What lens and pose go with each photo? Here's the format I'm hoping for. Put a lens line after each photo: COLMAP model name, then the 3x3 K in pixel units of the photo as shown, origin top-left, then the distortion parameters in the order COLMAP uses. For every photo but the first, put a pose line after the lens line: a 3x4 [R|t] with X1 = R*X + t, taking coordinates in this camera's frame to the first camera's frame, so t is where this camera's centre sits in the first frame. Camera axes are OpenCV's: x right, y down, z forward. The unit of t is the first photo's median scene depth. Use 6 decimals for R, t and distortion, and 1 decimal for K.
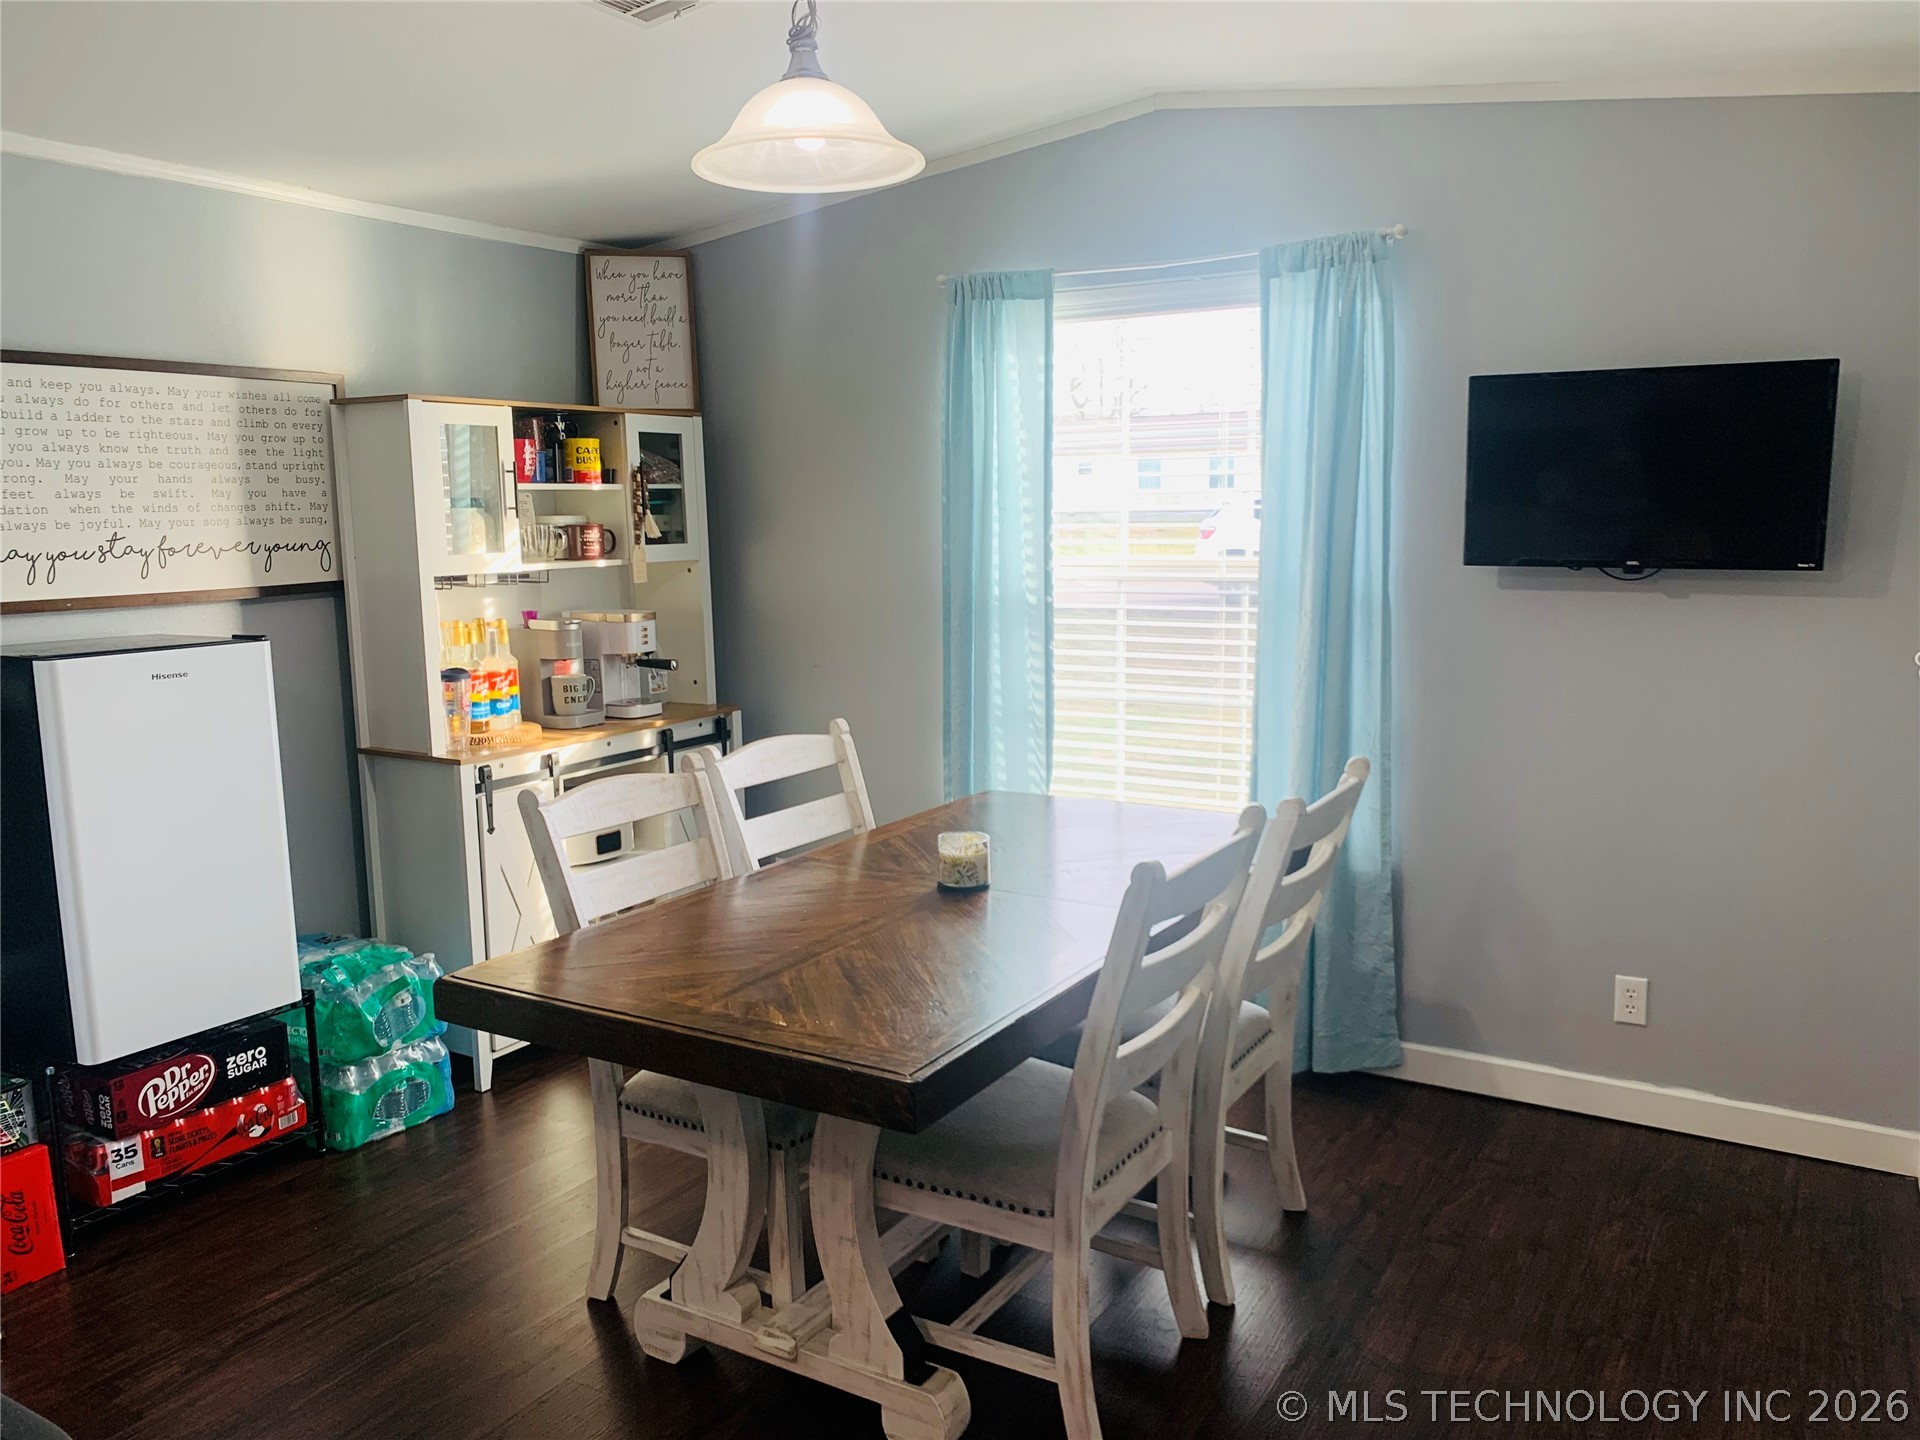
lens RADIAL K [[1462.6, 0, 1067.8], [0, 1462.6, 724.3], [0, 0, 1]] dist [0.087869, -0.222409]
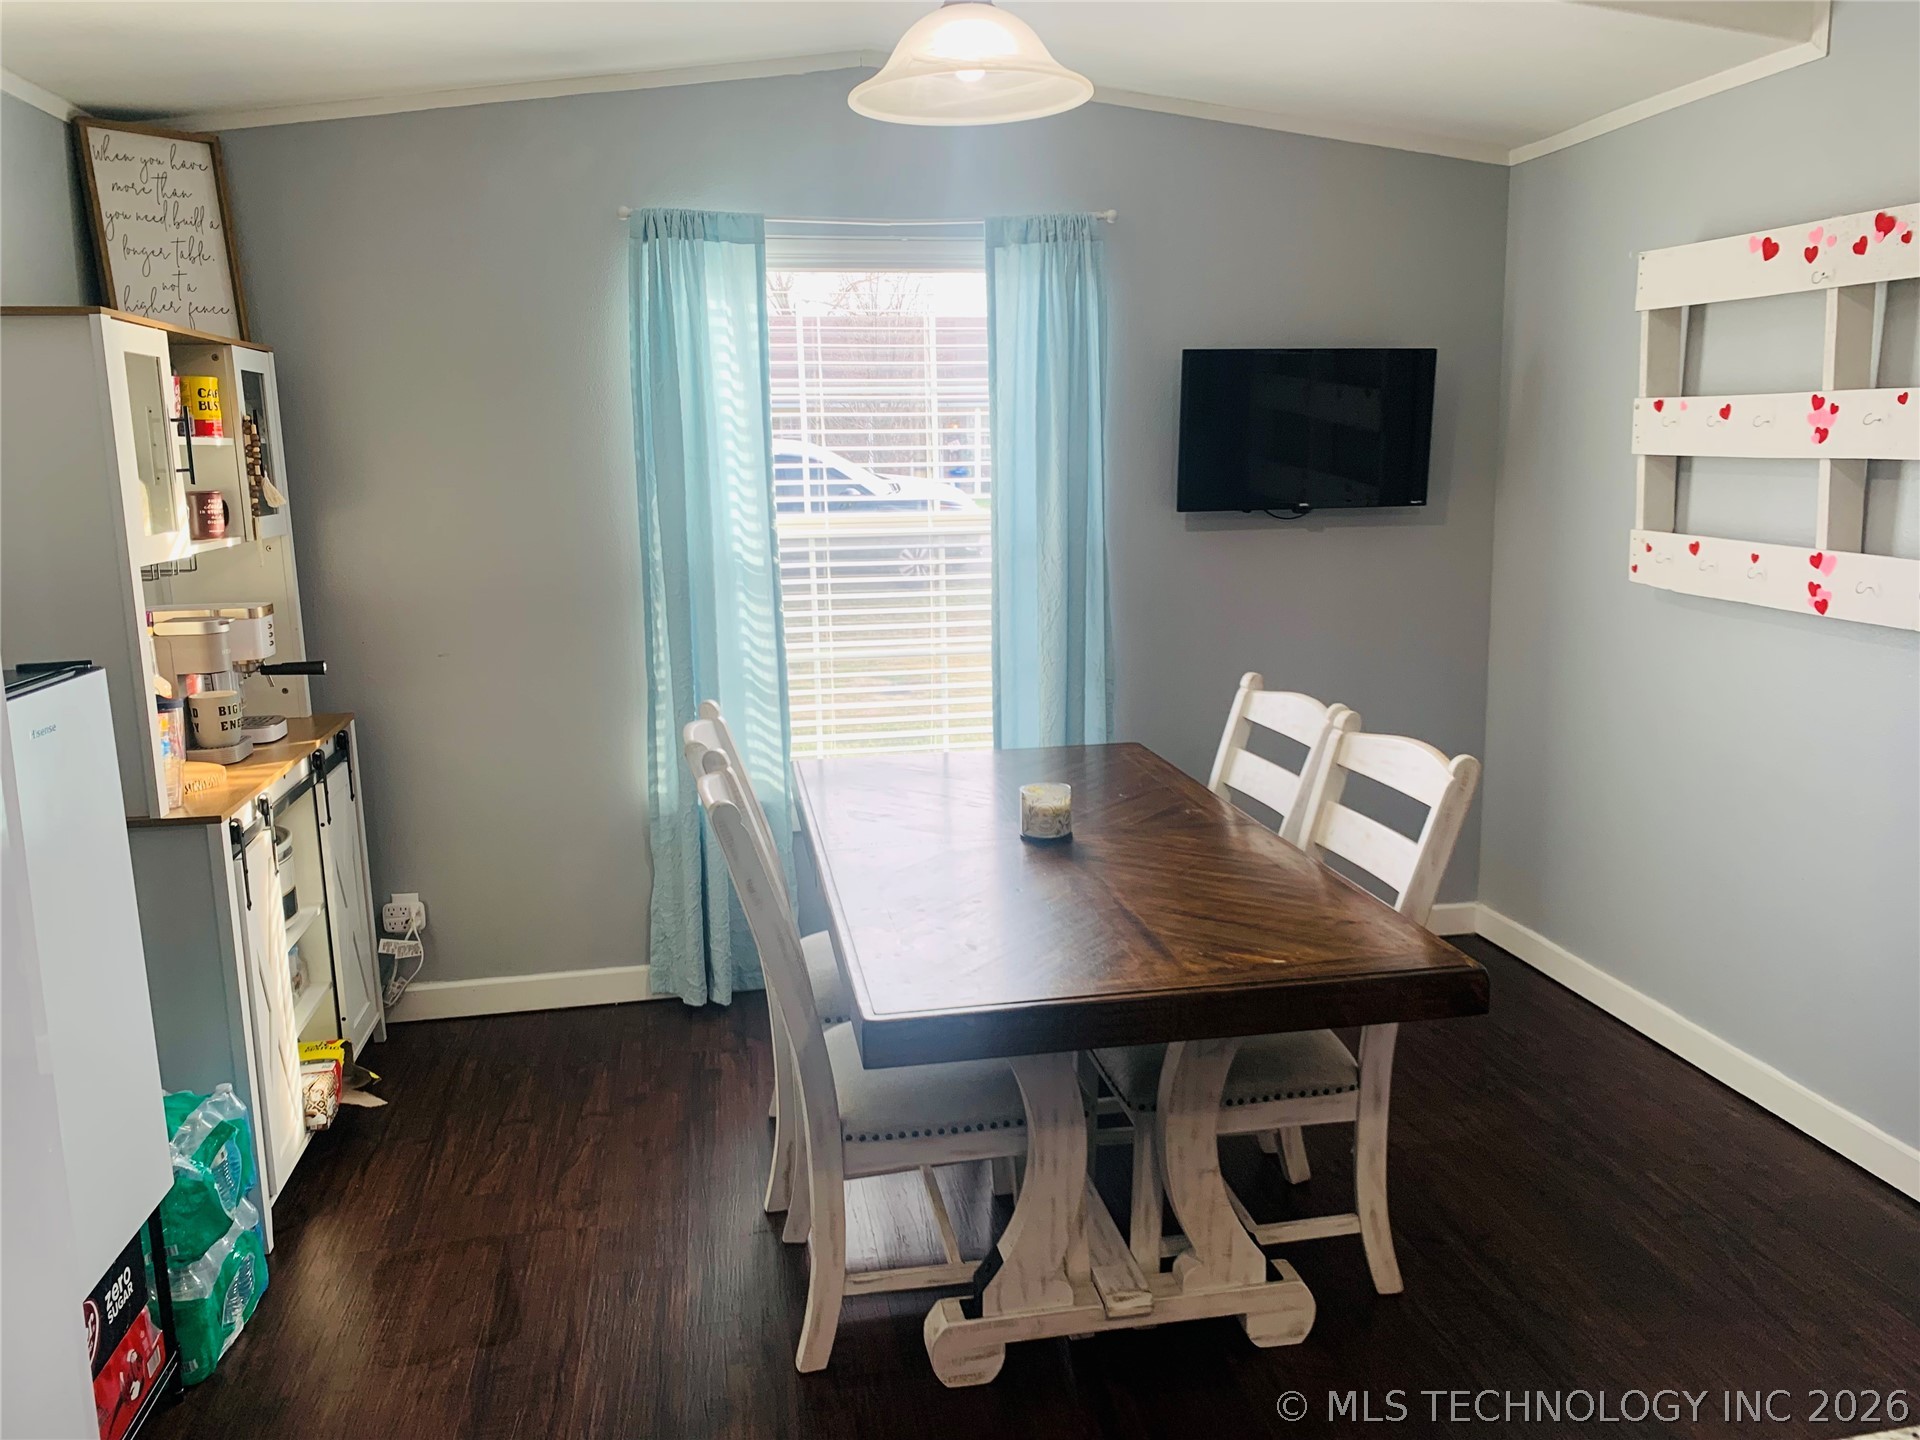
lens RADIAL K [[1455.4, 0, 960.0], [0, 1455.4, 720.0], [0, 0, 1]] dist [0.013414, -0.037373]
pose [[0.762372, -0.117545, 0.636375, -0.563862], [0.102970, 0.992871, 0.060036, -0.027428], [-0.638895, 0.019758, 0.769040, 0.202138]]
